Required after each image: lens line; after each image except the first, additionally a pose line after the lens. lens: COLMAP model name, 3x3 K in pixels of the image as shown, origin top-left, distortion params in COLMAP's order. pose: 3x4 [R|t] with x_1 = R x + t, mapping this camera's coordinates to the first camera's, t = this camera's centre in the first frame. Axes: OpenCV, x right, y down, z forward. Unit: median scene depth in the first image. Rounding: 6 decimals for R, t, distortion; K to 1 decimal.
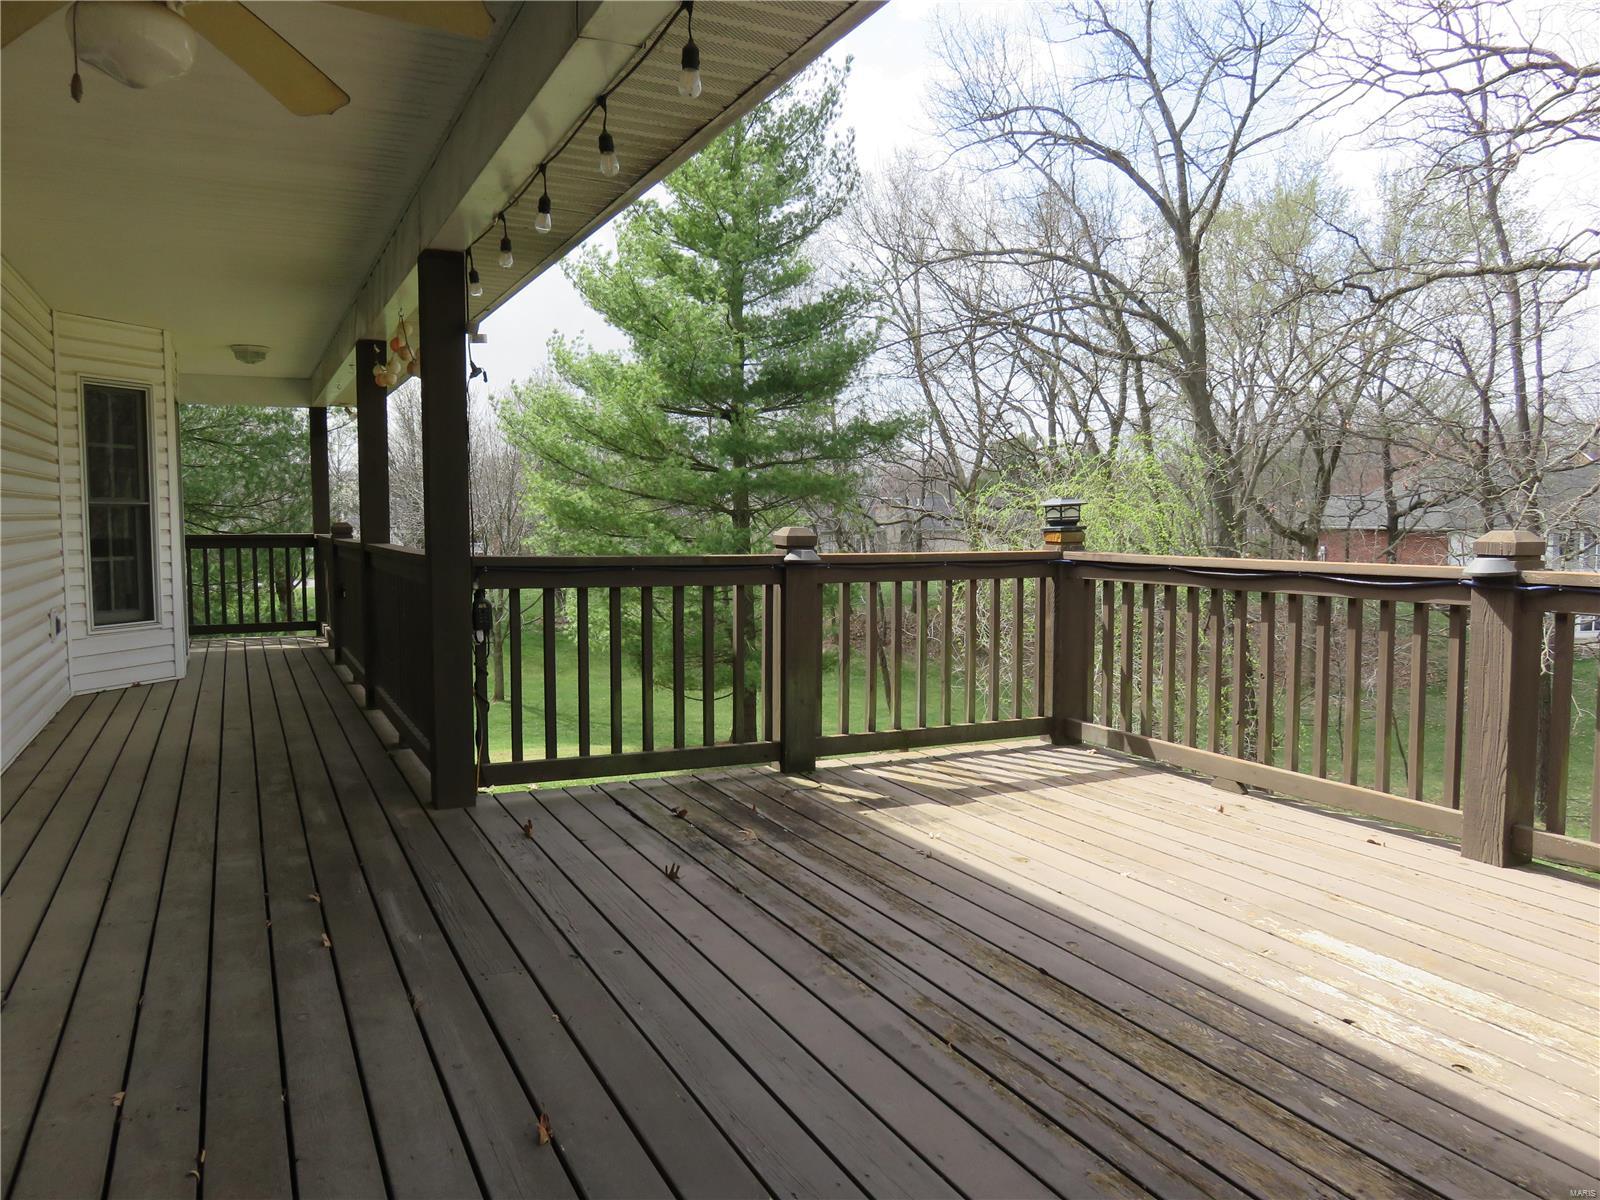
lens RADIAL K [[1190.6, 0, 804.3], [0, 1190.6, 601.5], [0, 0, 1]] dist [-0.011515, -0.000071]
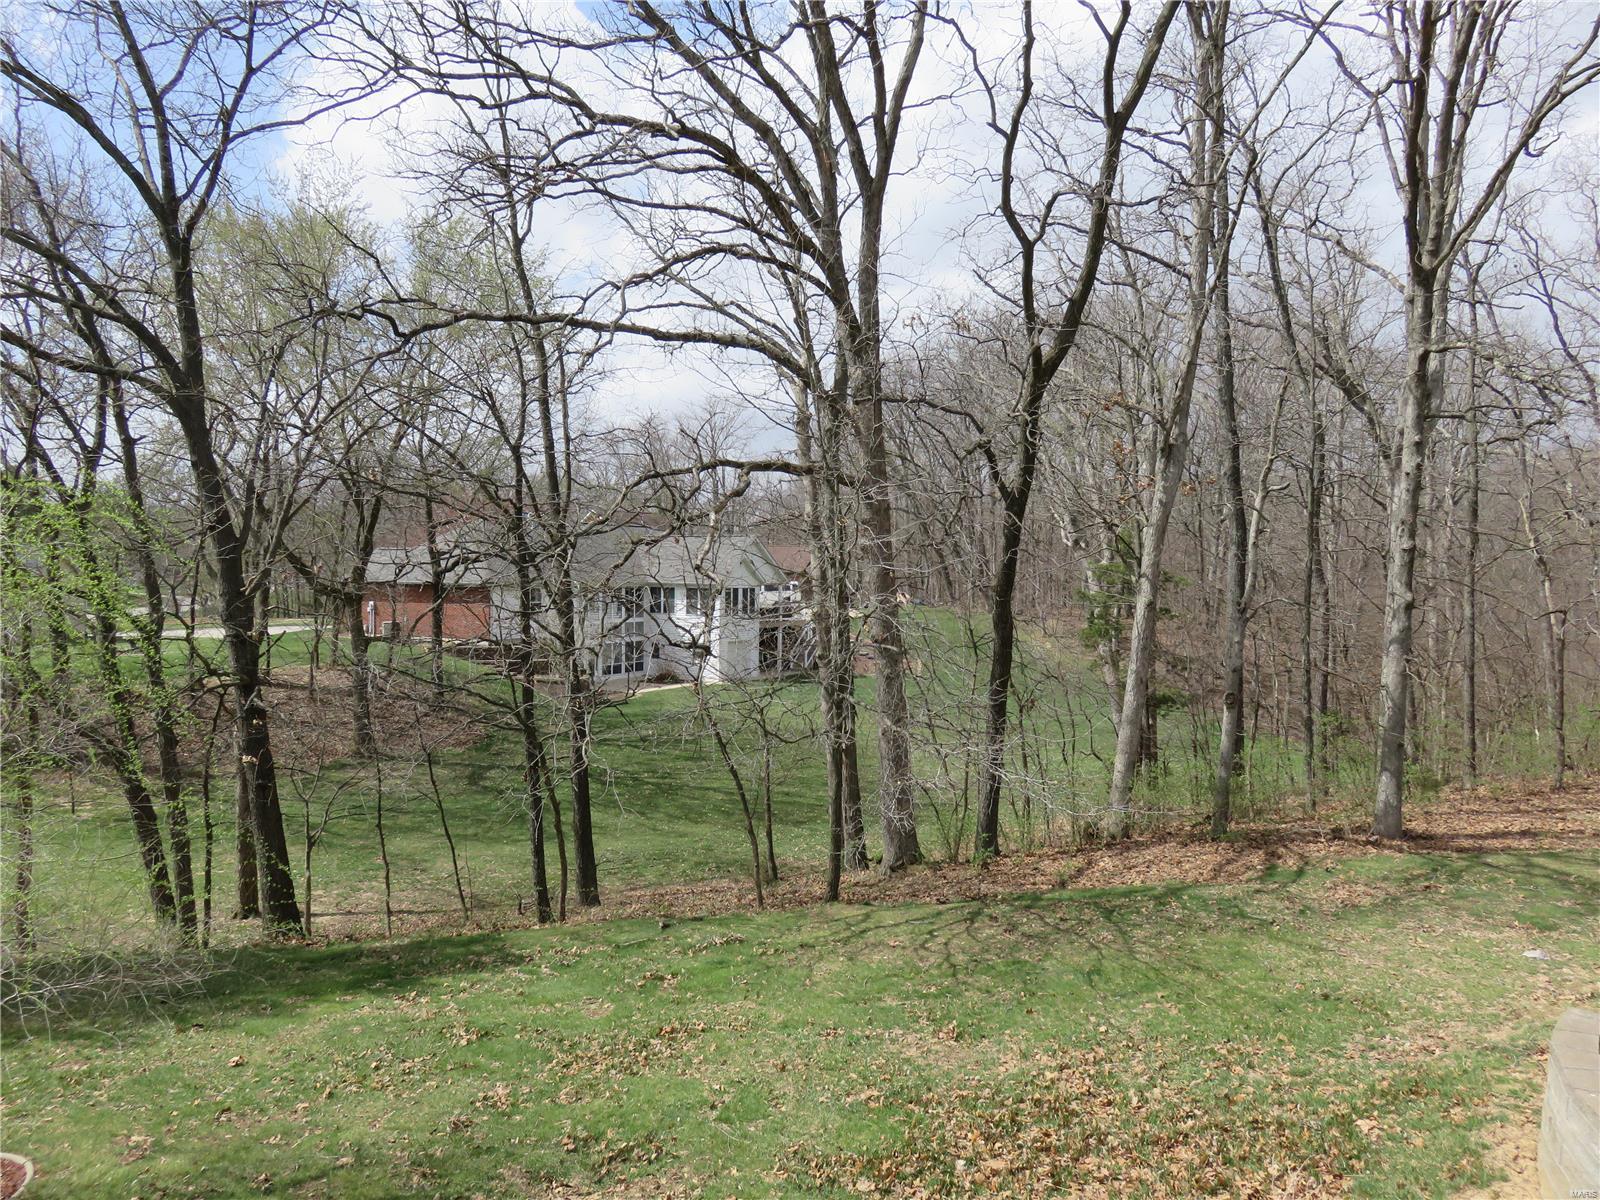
lens RADIAL K [[1190.6, 0, 798.6], [0, 1190.6, 603.8], [0, 0, 1]] dist [-0.011515, -0.000071]
pose [[0.731988, -0.013708, 0.681179, 0.098243], [0.040490, 0.998906, -0.023409, -0.024029], [-0.680113, 0.044716, 0.731742, 0.171473]]
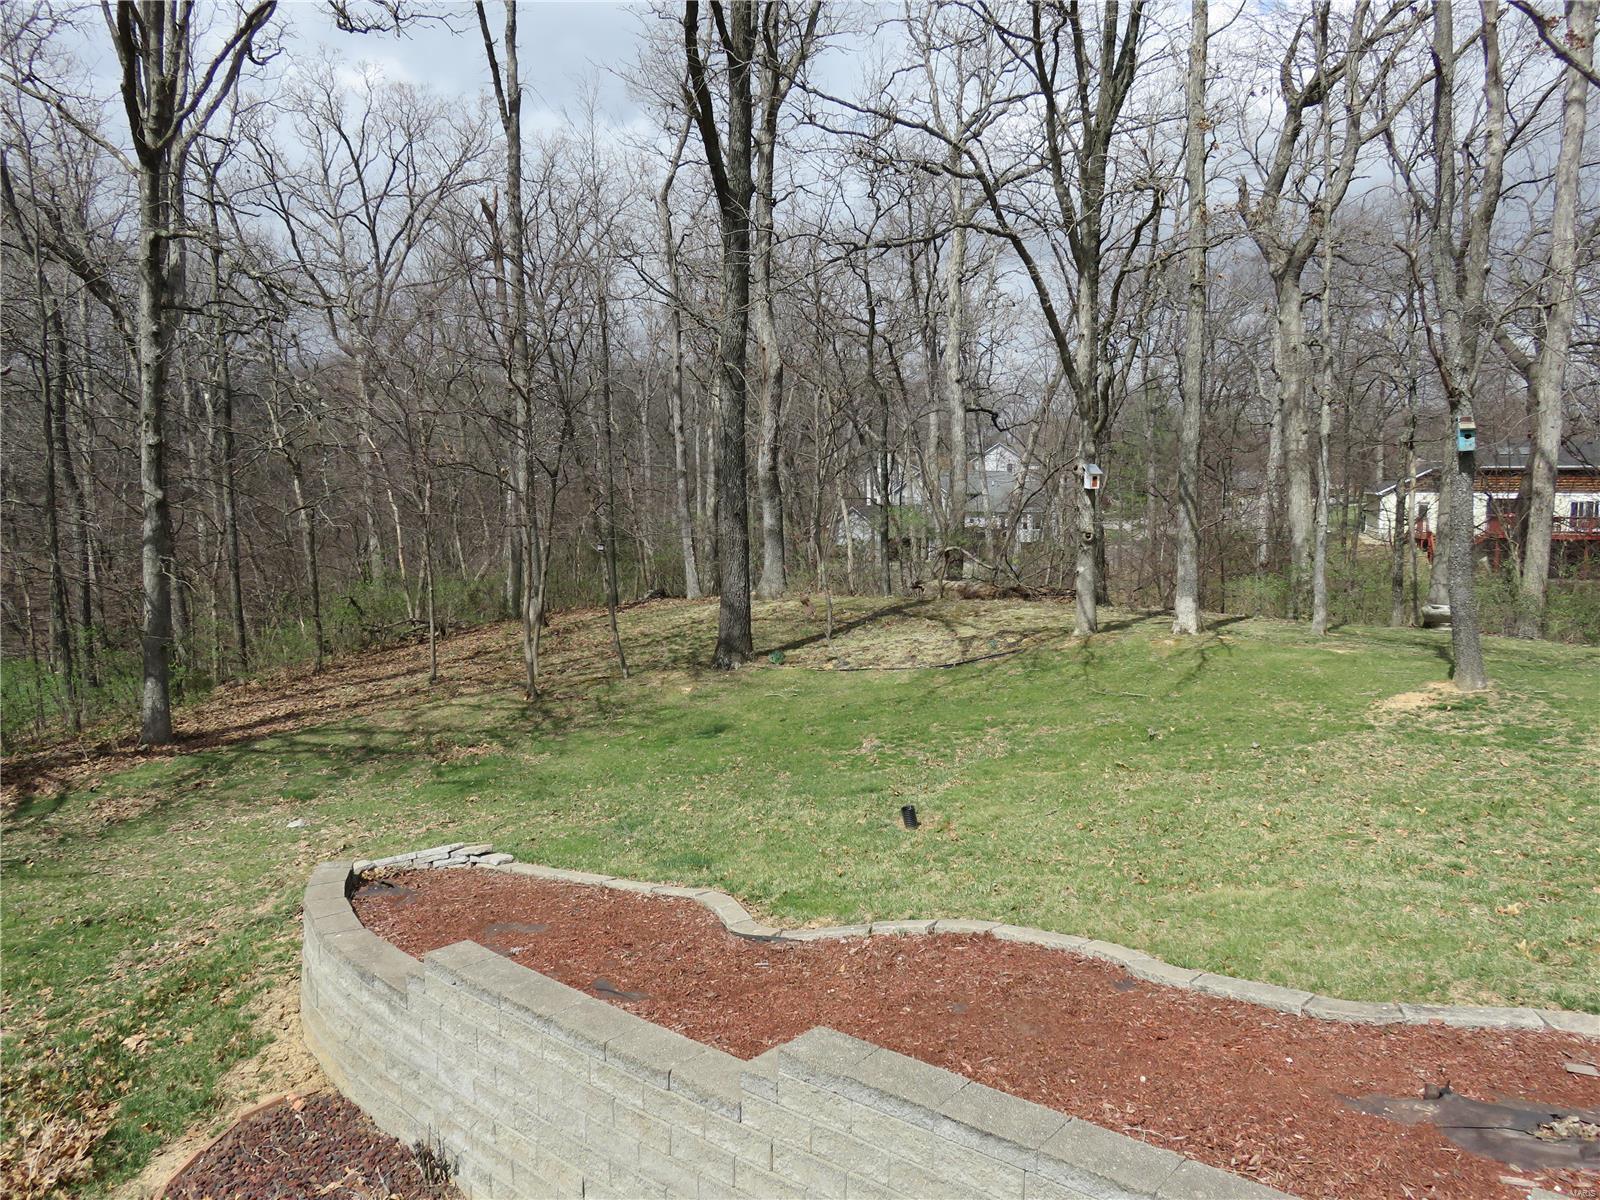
lens RADIAL K [[1190.6, 0, 813.5], [0, 1190.6, 610.5], [0, 0, 1]] dist [-0.011515, -0.000071]
pose [[-0.142393, -0.107213, 0.983987, 0.121063], [0.072415, 0.990324, 0.118383, -0.014807], [-0.987158, 0.088112, -0.133251, 0.164968]]
